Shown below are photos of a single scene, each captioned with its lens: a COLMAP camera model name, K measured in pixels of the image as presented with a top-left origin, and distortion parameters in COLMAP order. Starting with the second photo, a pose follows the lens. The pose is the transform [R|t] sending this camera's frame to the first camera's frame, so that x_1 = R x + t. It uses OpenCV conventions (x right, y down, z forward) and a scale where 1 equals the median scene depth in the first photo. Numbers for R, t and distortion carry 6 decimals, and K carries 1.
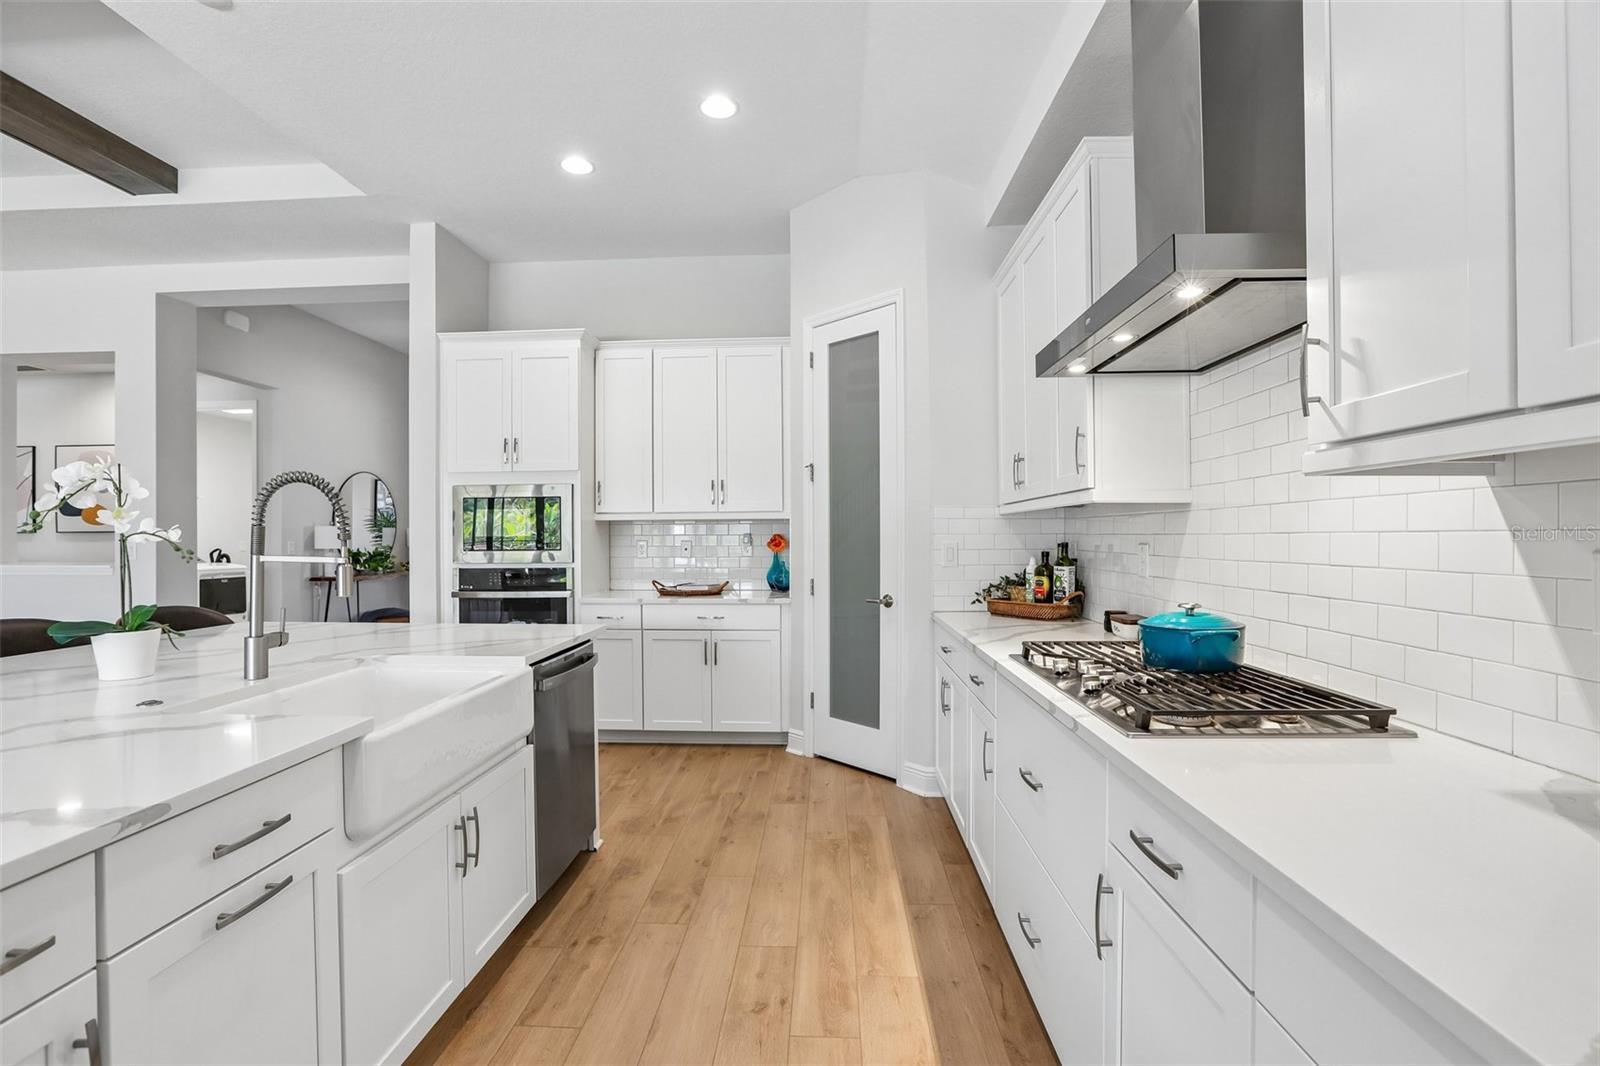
lens RADIAL K [[727.1, 0, 798.1], [0, 727.1, 533.1], [0, 0, 1]] dist [-0.045686, 0.014216]
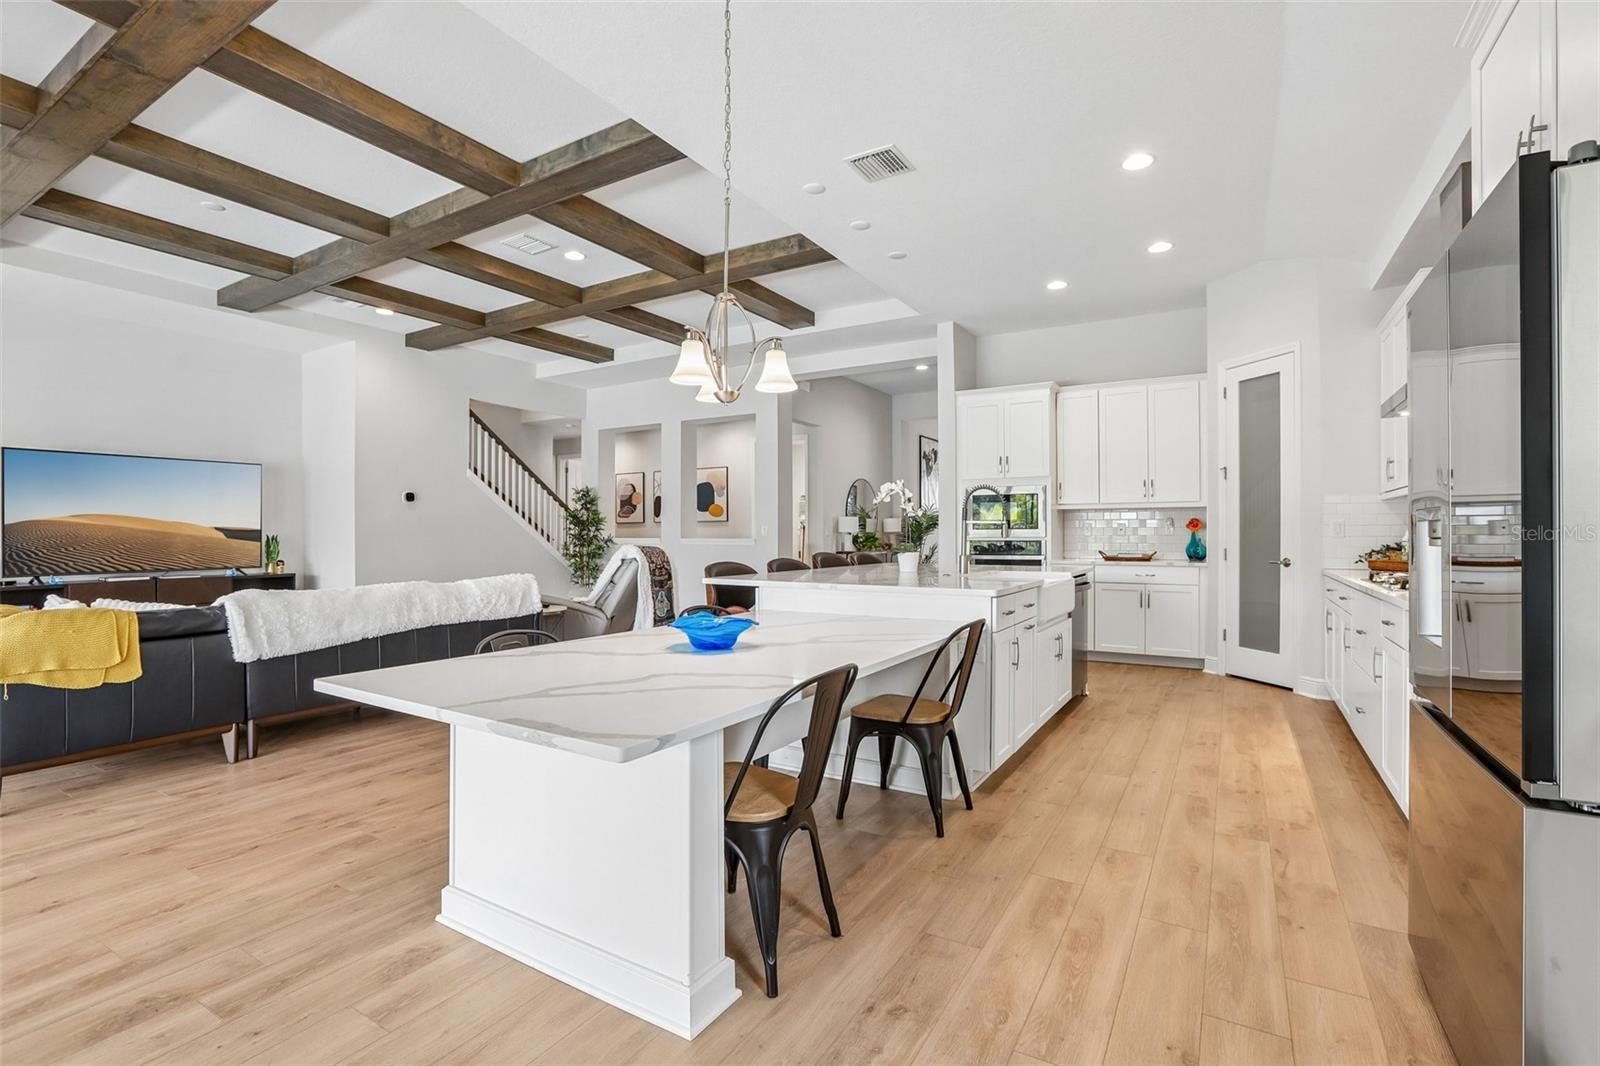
lens RADIAL K [[727.1, 0, 798.9], [0, 727.1, 532.4], [0, 0, 1]] dist [-0.045686, 0.014216]
pose [[0.877388, 0.003609, -0.479768, -0.043024], [-0.001335, 0.999986, 0.005081, 0.028186], [0.479779, -0.003817, 0.877381, -0.660925]]
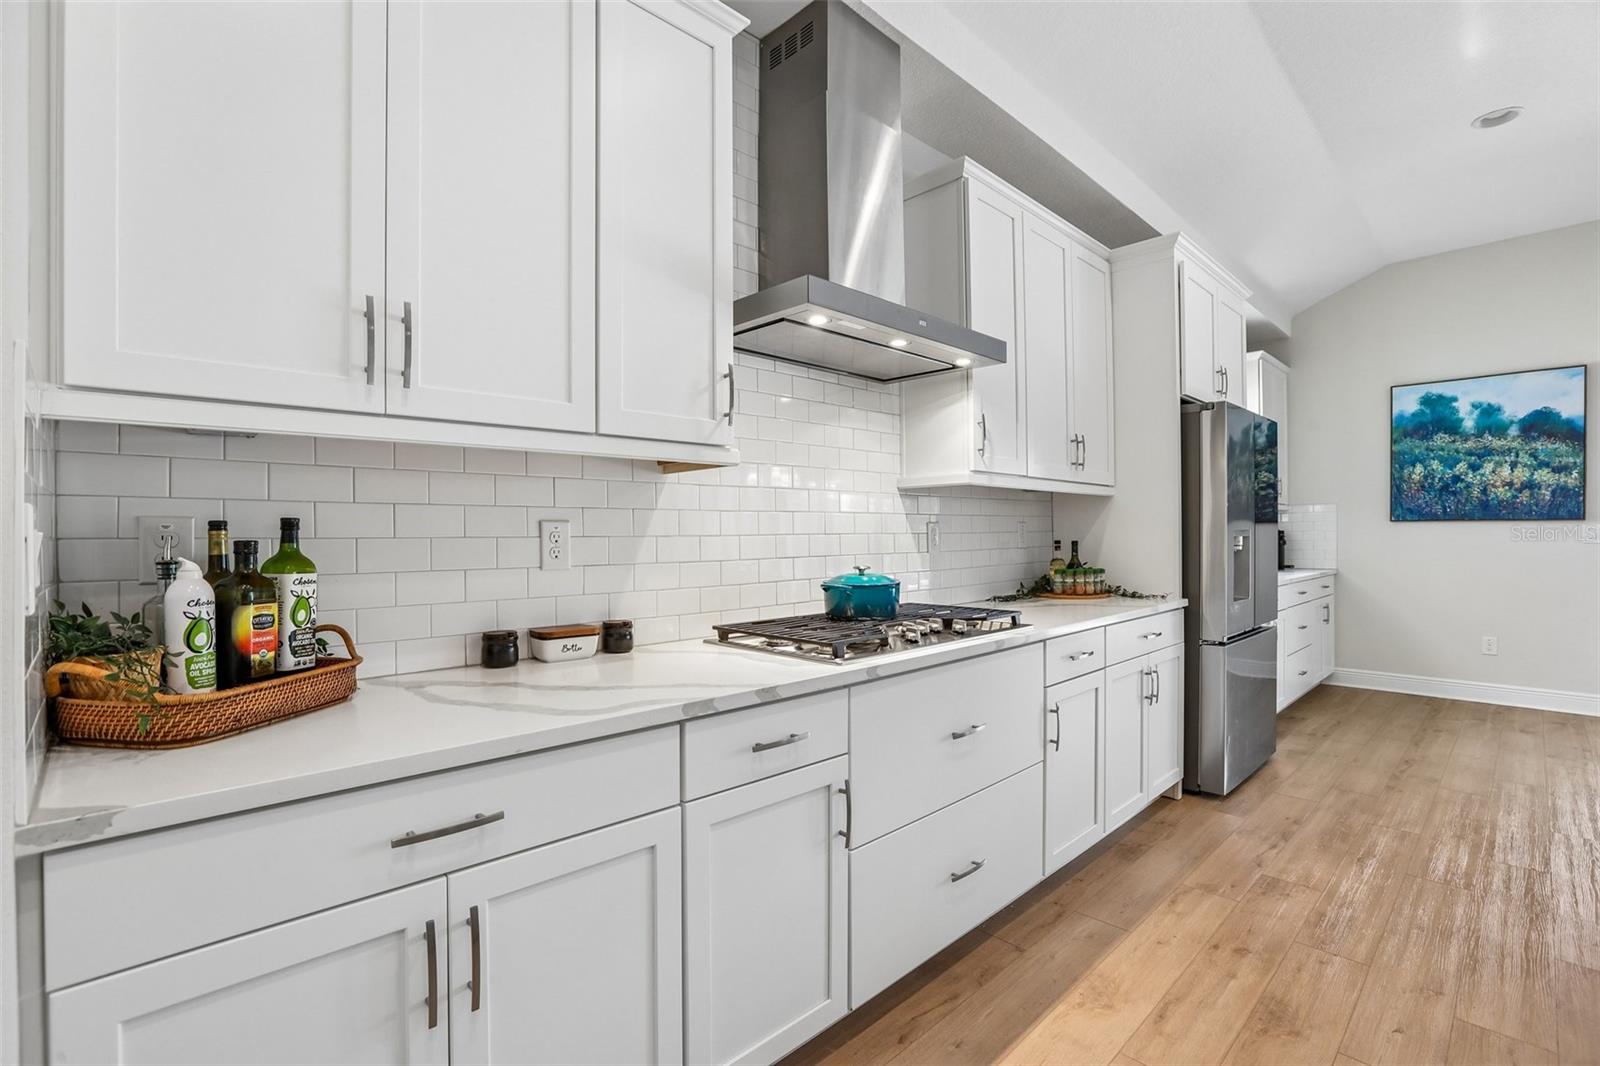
lens RADIAL K [[727.1, 0, 797.4], [0, 727.1, 531.7], [0, 0, 1]] dist [-0.045686, 0.014216]
pose [[-0.720965, 0.002362, 0.692967, -0.115747], [0.001313, 0.999997, -0.002042, 0.018662], [-0.692970, -0.000562, -0.720966, 0.908331]]
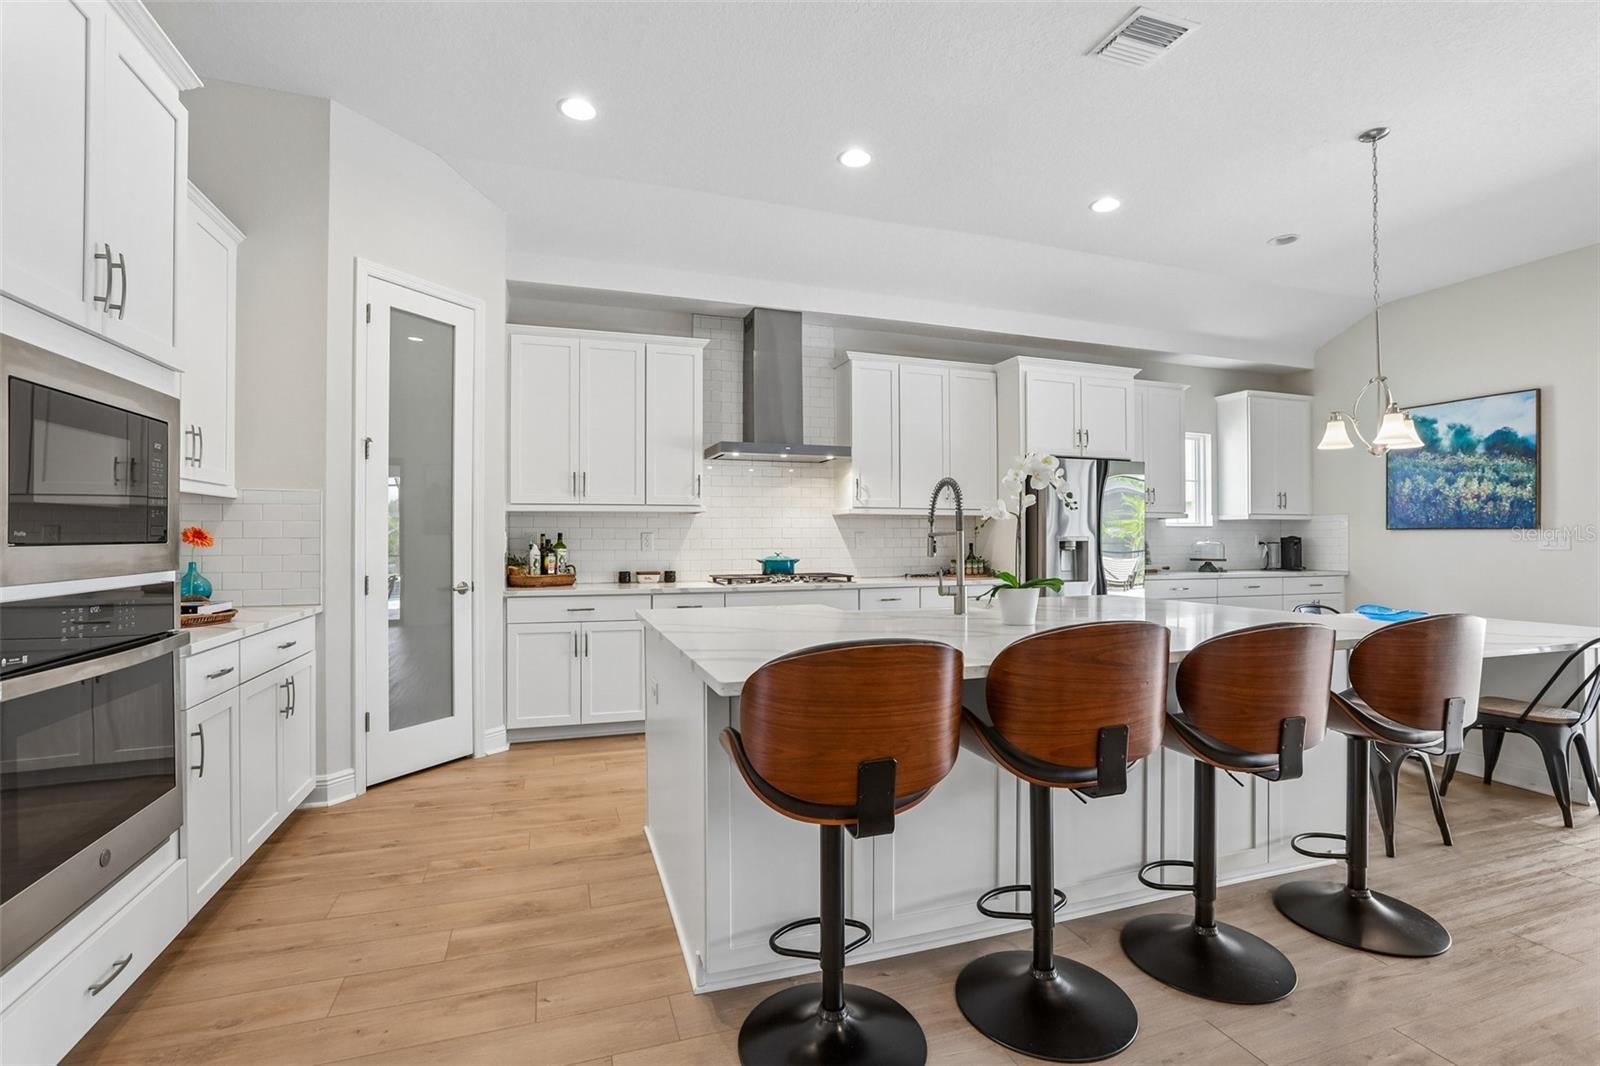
lens RADIAL K [[727.1, 0, 793.8], [0, 727.1, 538.5], [0, 0, 1]] dist [-0.045686, 0.014216]
pose [[-0.356446, -0.001314, 0.934315, -0.988630], [-0.002321, 0.999997, 0.000521, 0.018792], [-0.934313, -0.001983, -0.356448, 0.896947]]
